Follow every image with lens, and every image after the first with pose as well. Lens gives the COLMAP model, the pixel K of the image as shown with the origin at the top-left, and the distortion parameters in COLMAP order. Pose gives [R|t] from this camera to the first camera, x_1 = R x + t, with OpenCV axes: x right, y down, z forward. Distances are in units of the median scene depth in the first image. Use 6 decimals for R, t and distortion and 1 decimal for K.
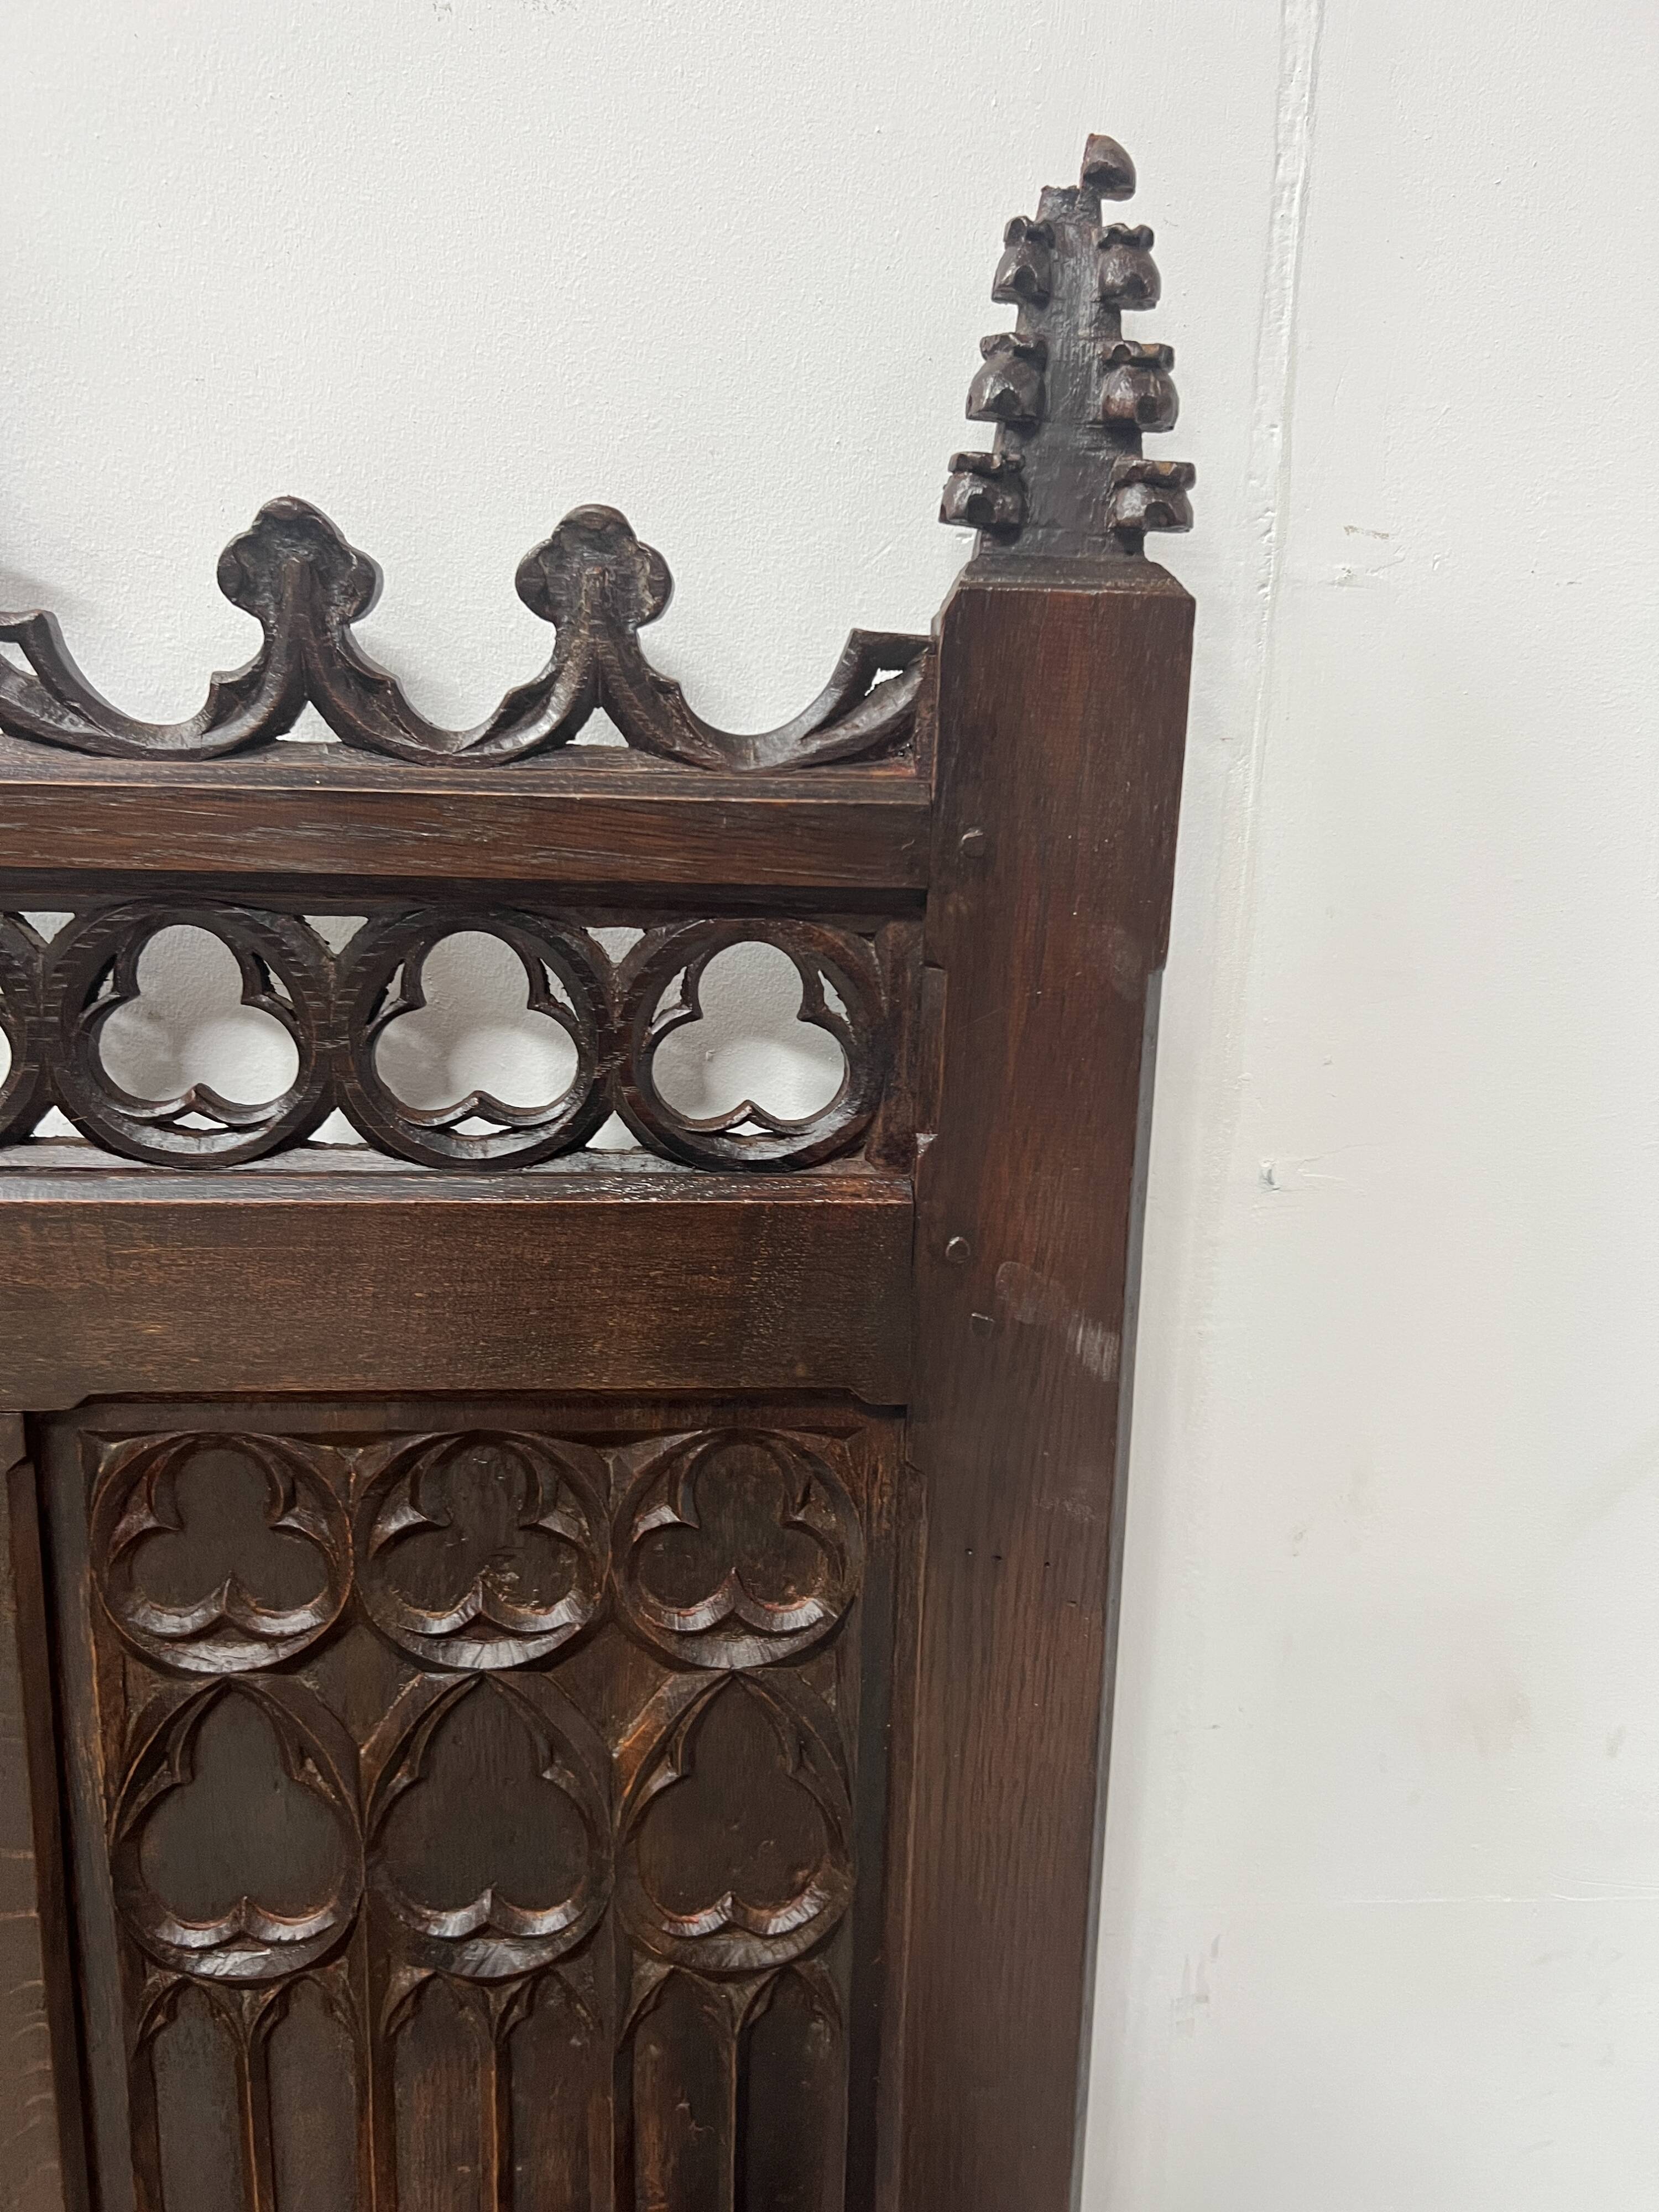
lens RADIAL K [[1672.8, 0, 815.6], [0, 1672.8, 1107.9], [0, 0, 1]] dist [0.053930, -0.064028]
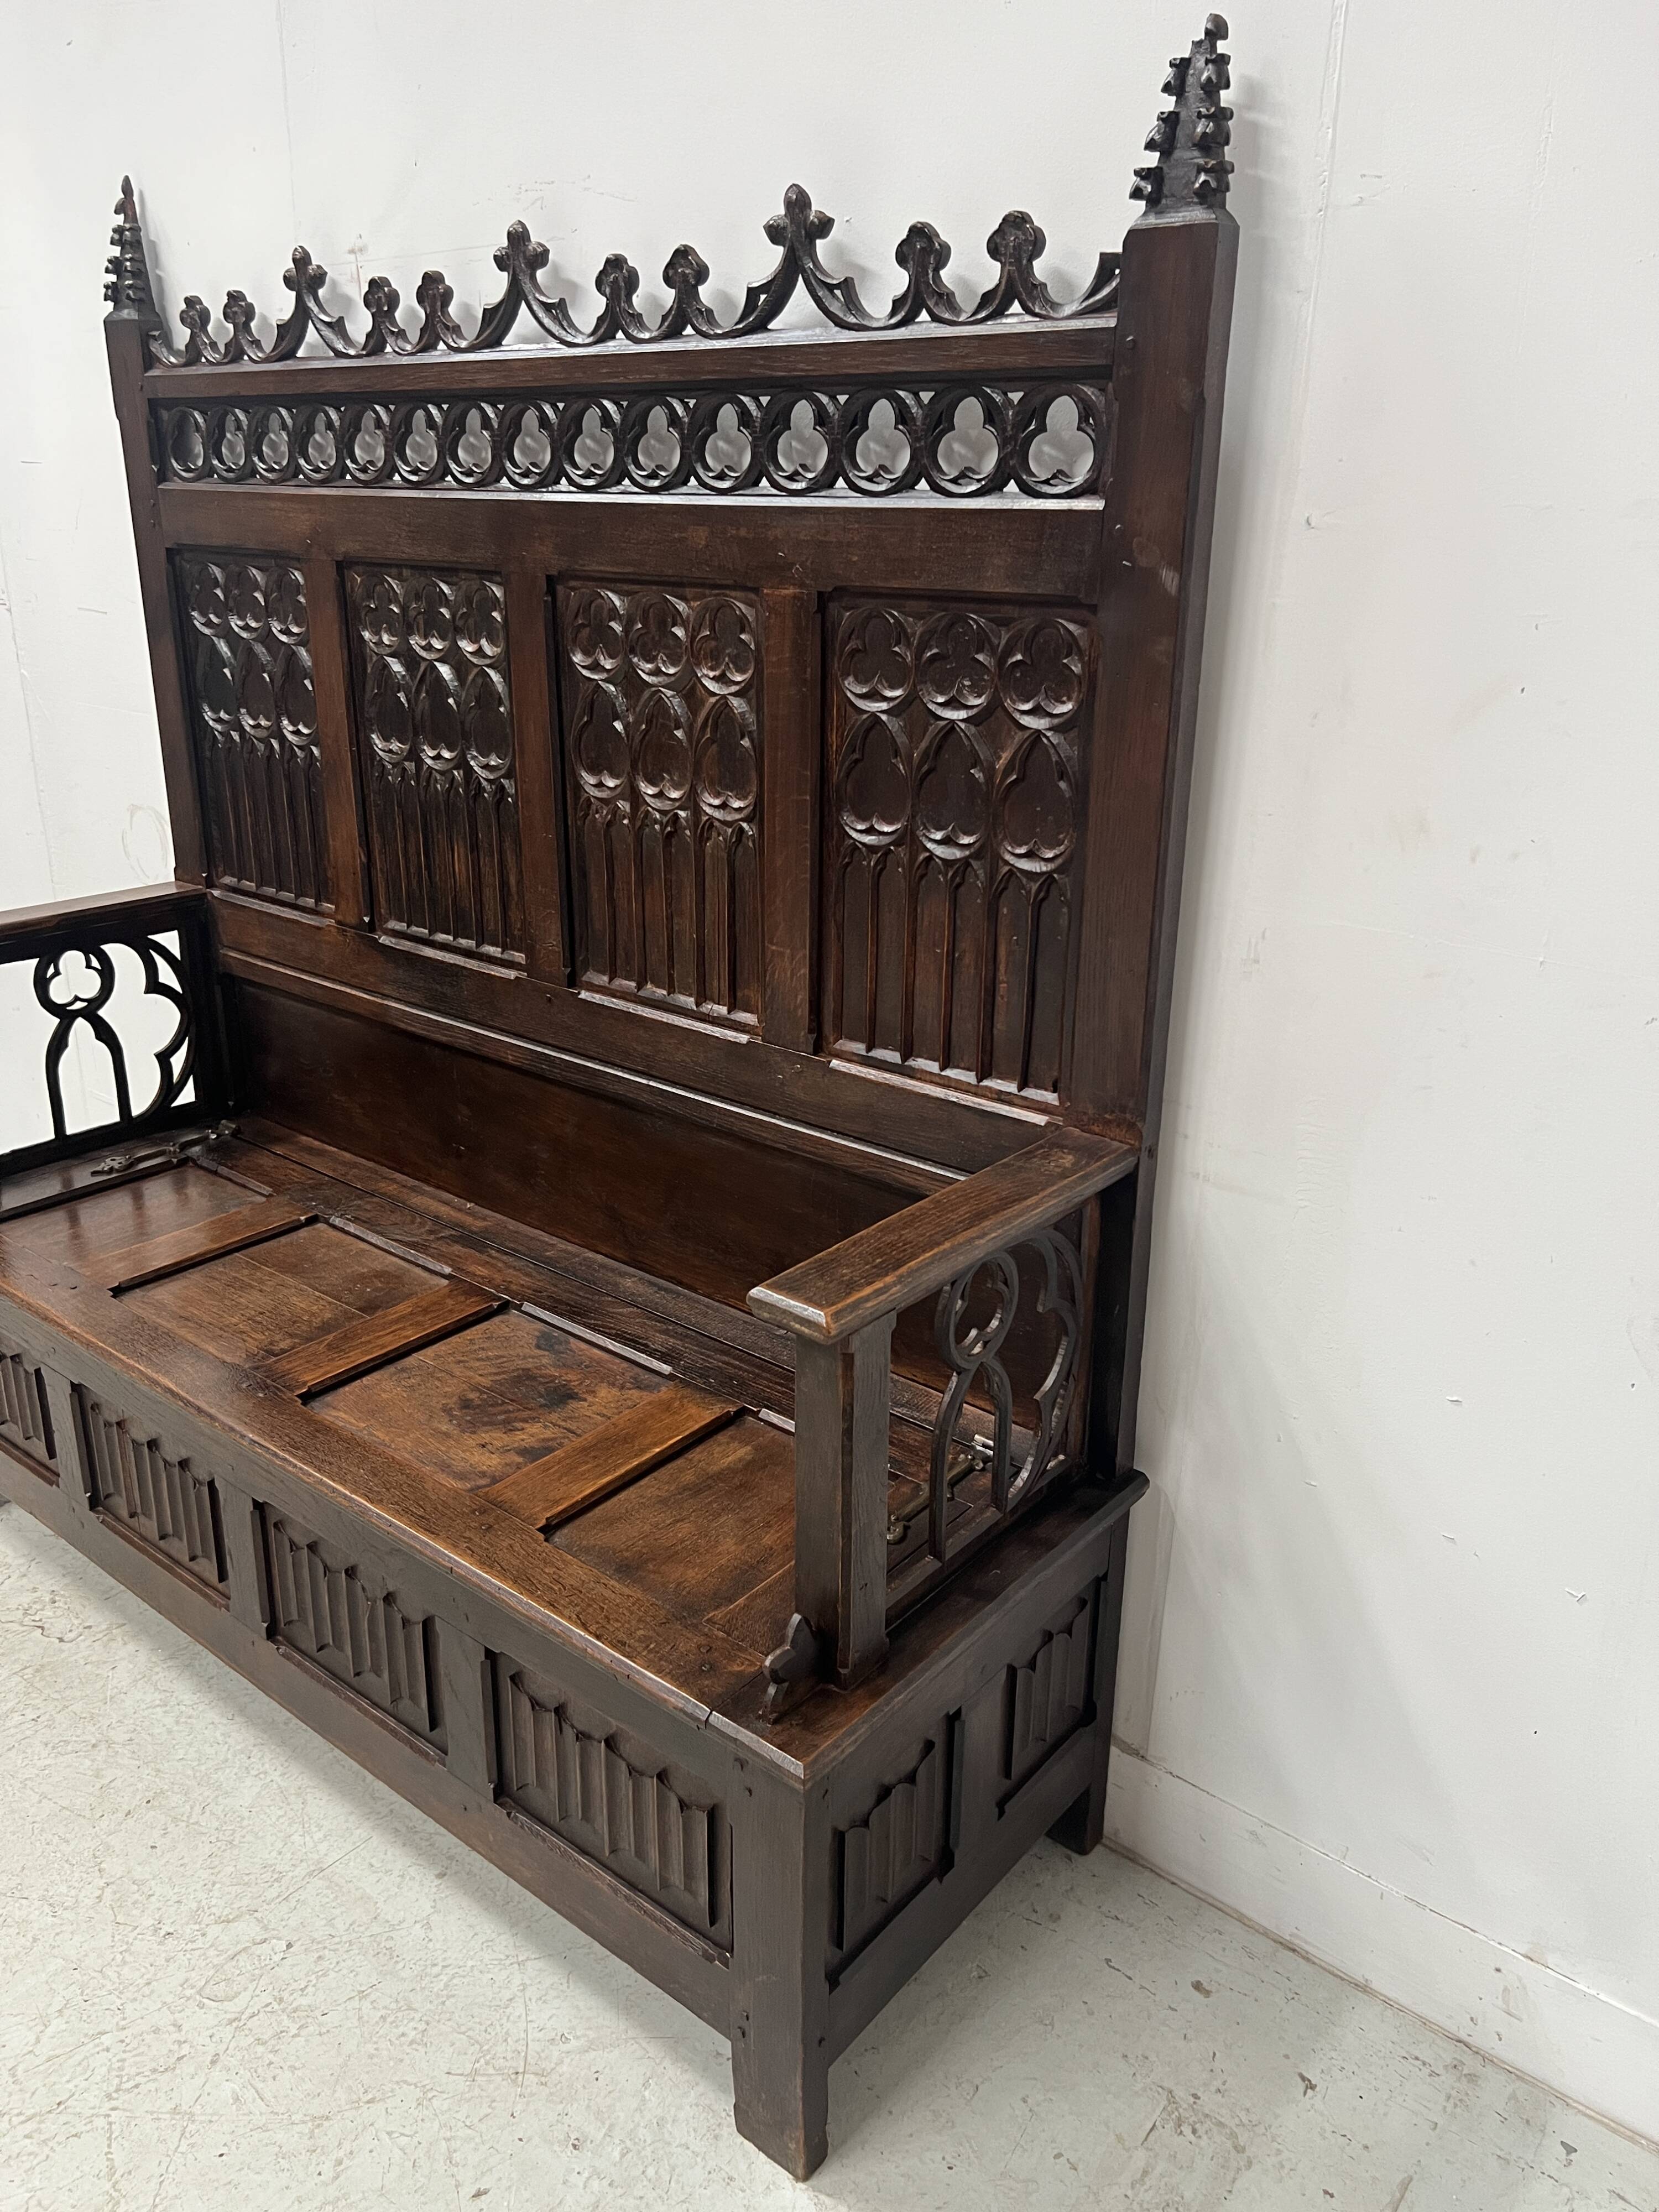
lens RADIAL K [[1672.8, 0, 809.6], [0, 1672.8, 1105.2], [0, 0, 1]] dist [0.053930, -0.064028]
pose [[0.730932, 0.221507, -0.645502, 1.536715], [-0.129102, 0.973661, 0.187929, 0.501456], [0.670128, -0.054027, 0.740277, -1.131583]]
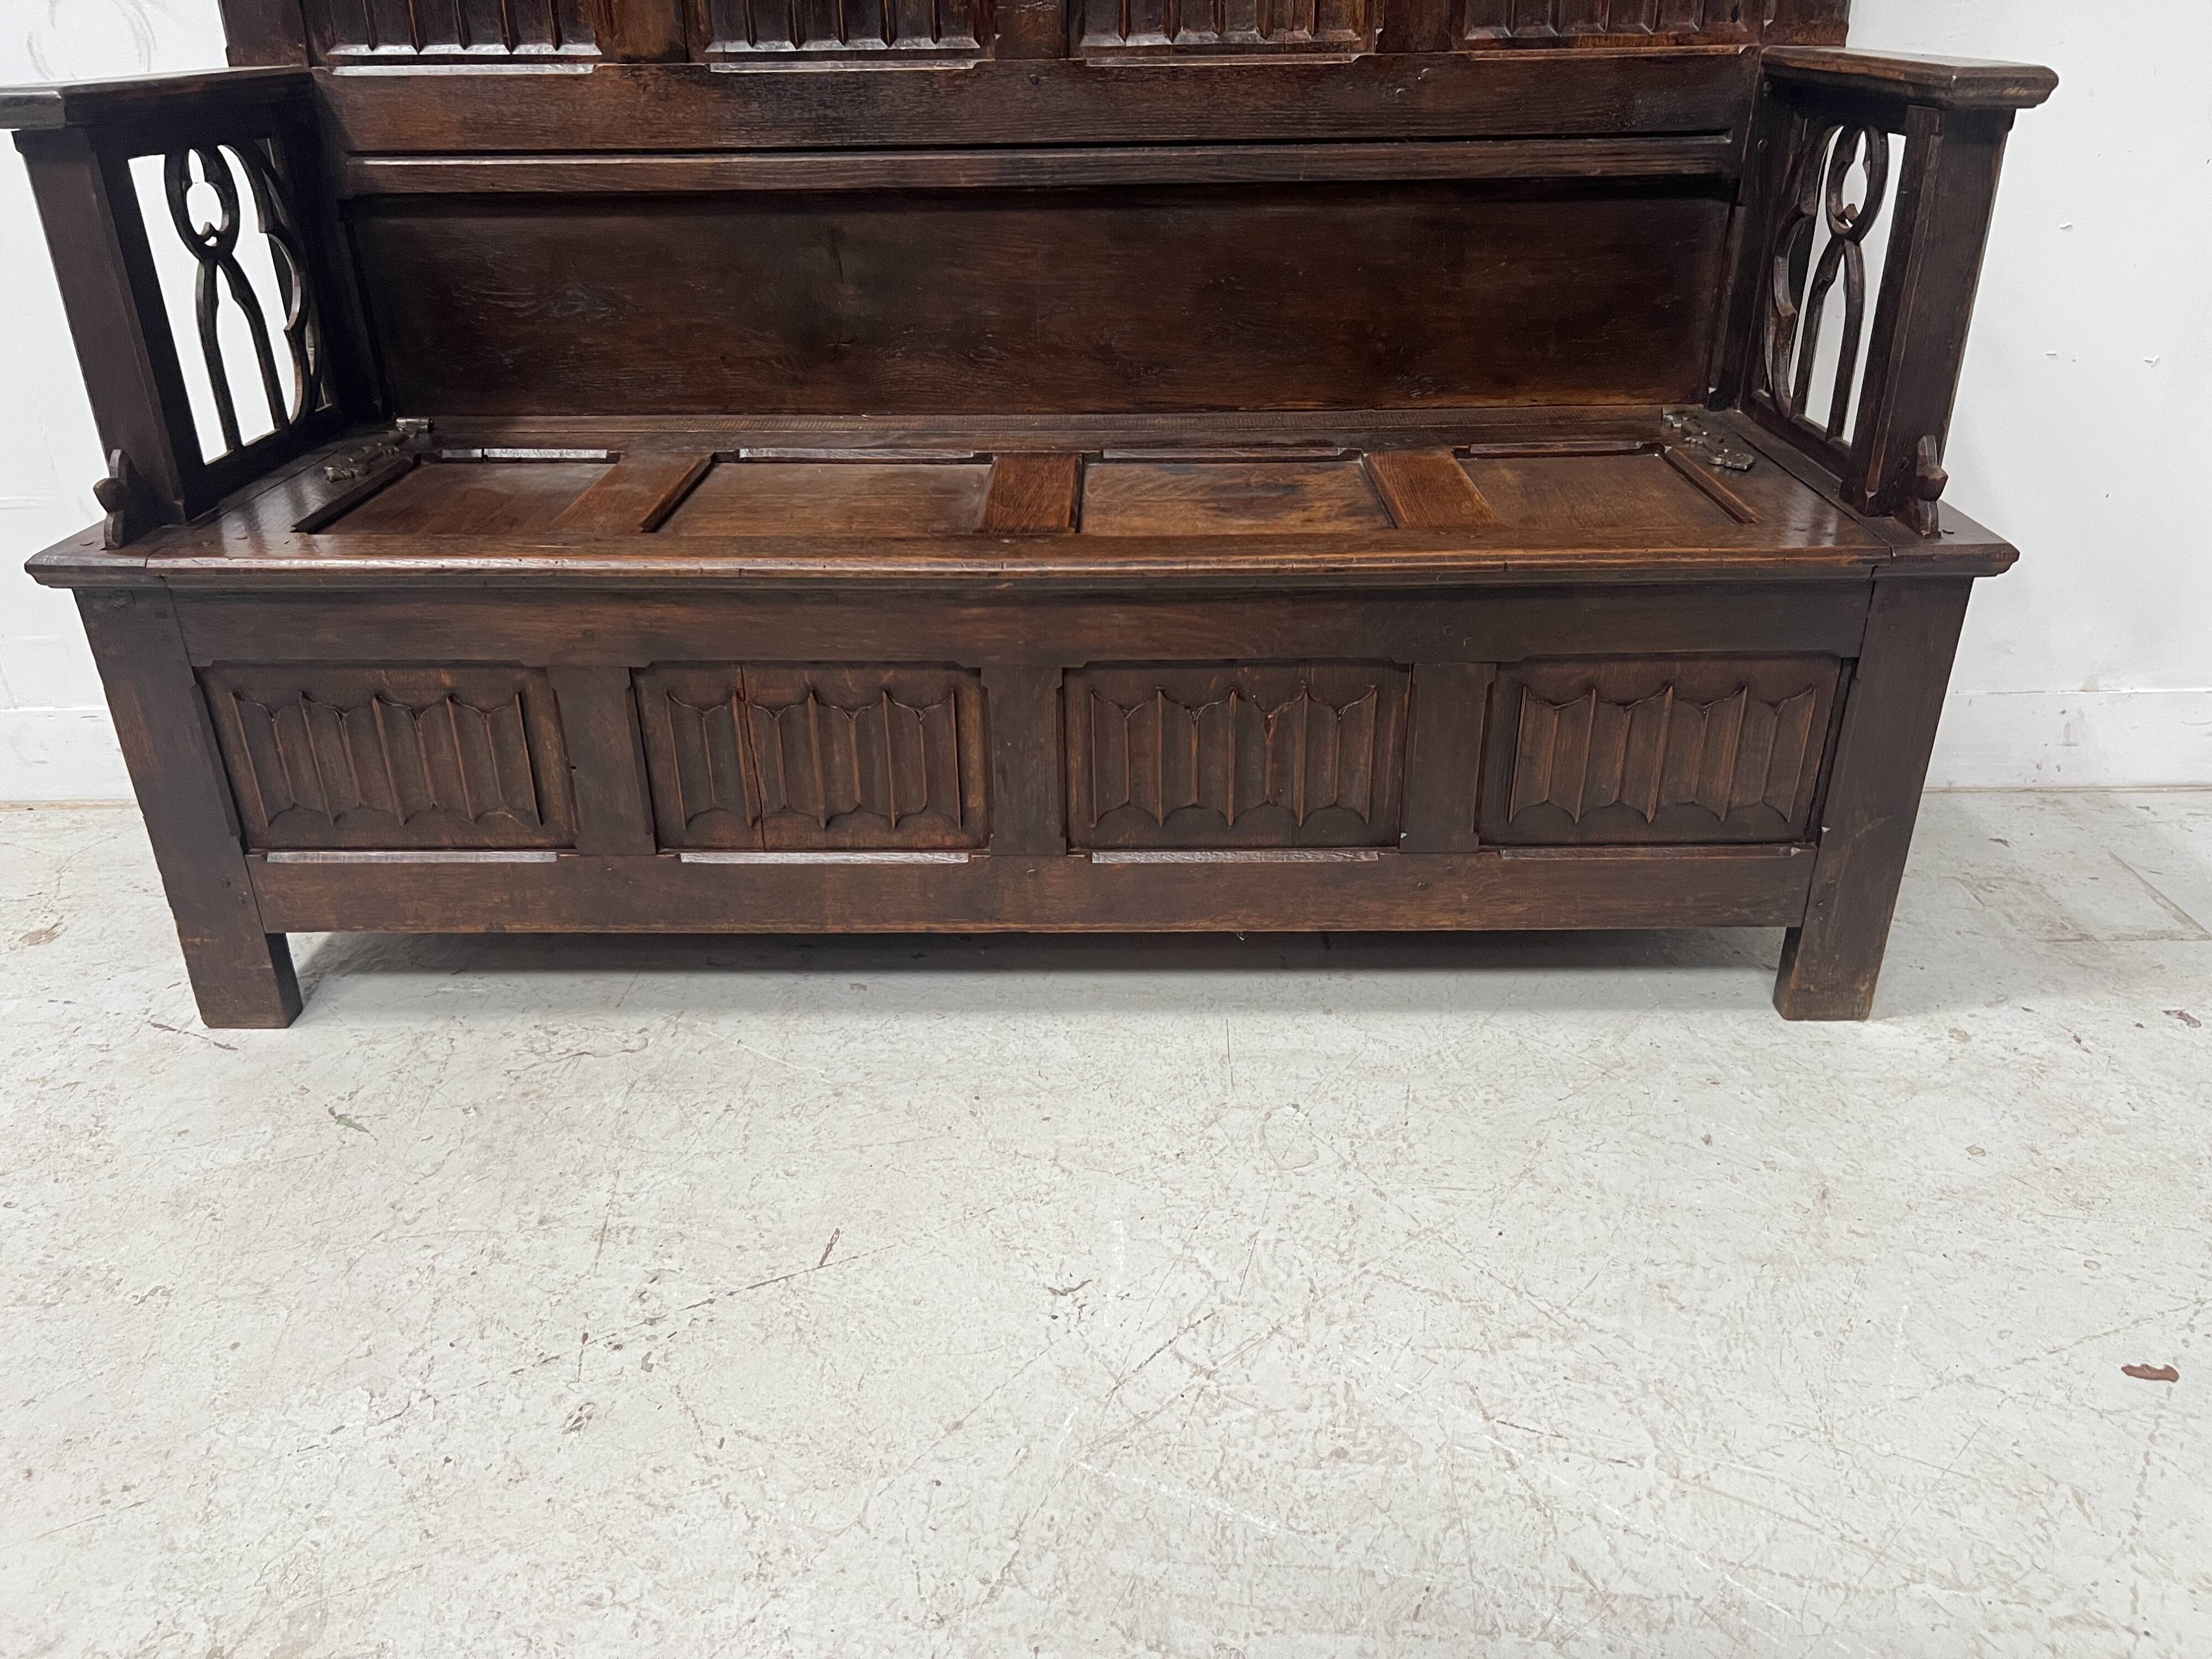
lens RADIAL K [[1672.8, 0, 1107.2], [0, 1672.8, 844.6], [0, 0, 1]] dist [0.053930, -0.064028]
pose [[0.996561, -0.001633, -0.082842, -0.865918], [0.023344, 0.964837, 0.261810, 1.557782], [0.079501, -0.262844, 0.961557, -2.083824]]
